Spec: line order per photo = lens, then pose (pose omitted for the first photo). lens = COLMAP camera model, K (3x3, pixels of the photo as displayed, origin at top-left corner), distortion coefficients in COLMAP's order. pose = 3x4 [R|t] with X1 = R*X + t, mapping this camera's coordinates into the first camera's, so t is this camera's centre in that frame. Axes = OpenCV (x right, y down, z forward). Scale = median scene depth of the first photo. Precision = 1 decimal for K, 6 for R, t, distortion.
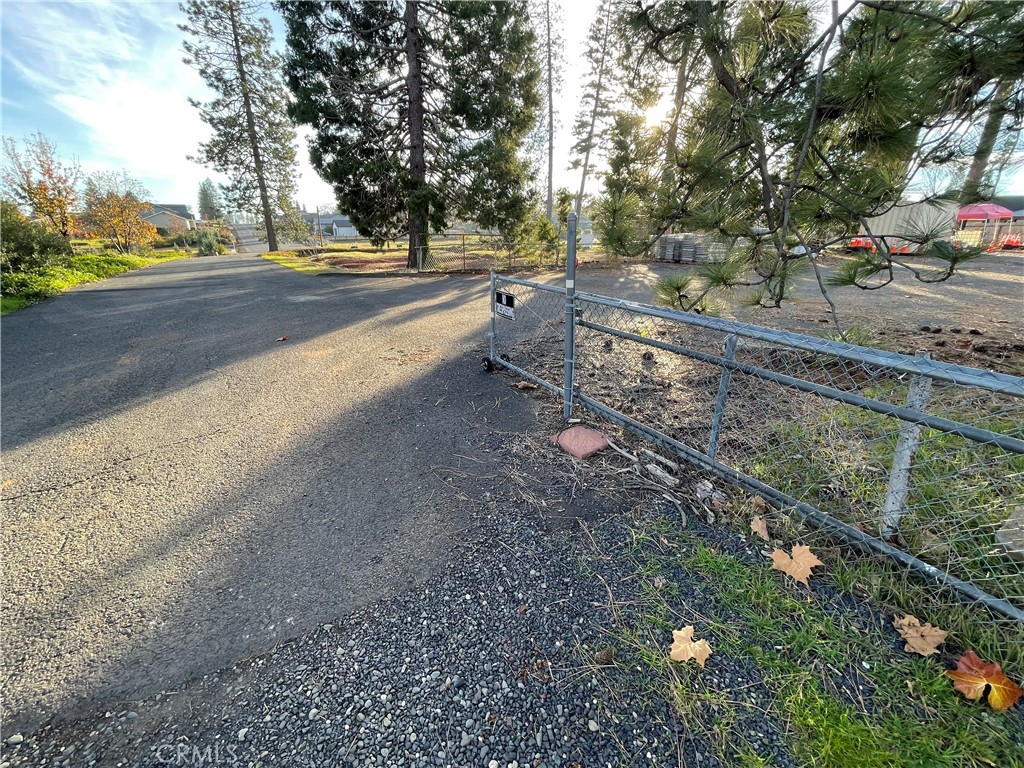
lens RADIAL K [[409.6, 0, 504.7], [0, 409.6, 384.8], [0, 0, 1]] dist [-0.004732, -0.000744]
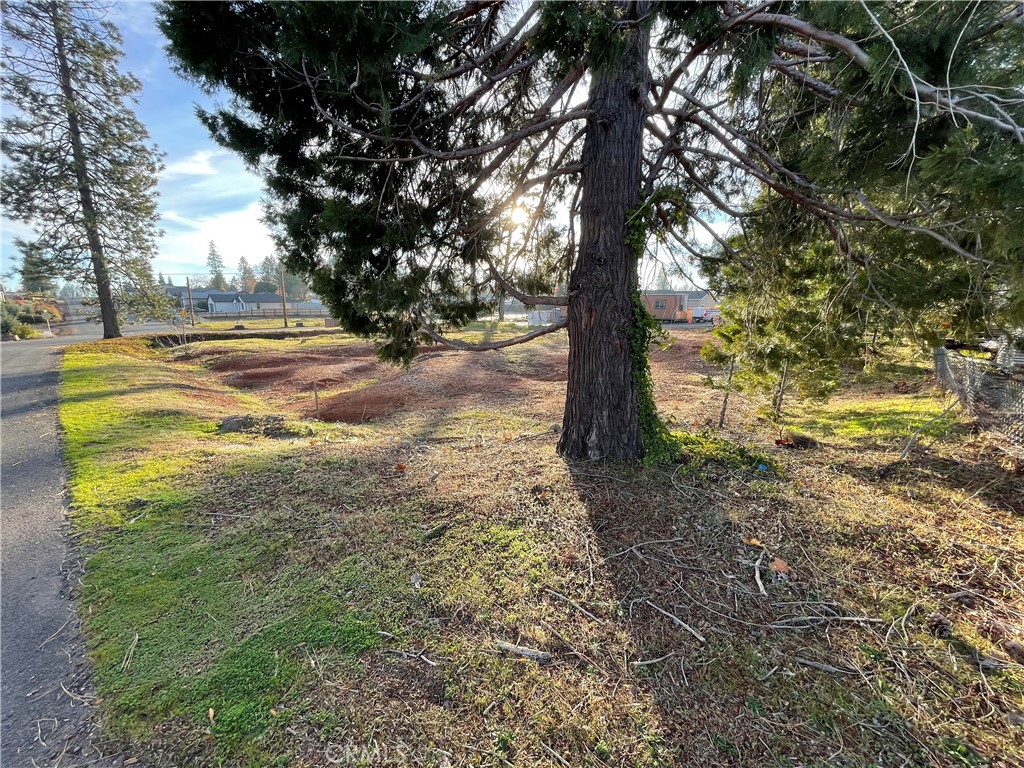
lens RADIAL K [[409.6, 0, 516.0], [0, 409.6, 391.5], [0, 0, 1]] dist [-0.004732, -0.000744]
pose [[0.965287, -0.048827, 0.256588, -0.101405], [0.087964, 0.985757, -0.143339, -0.085688], [-0.245935, 0.160934, 0.955833, 0.218055]]
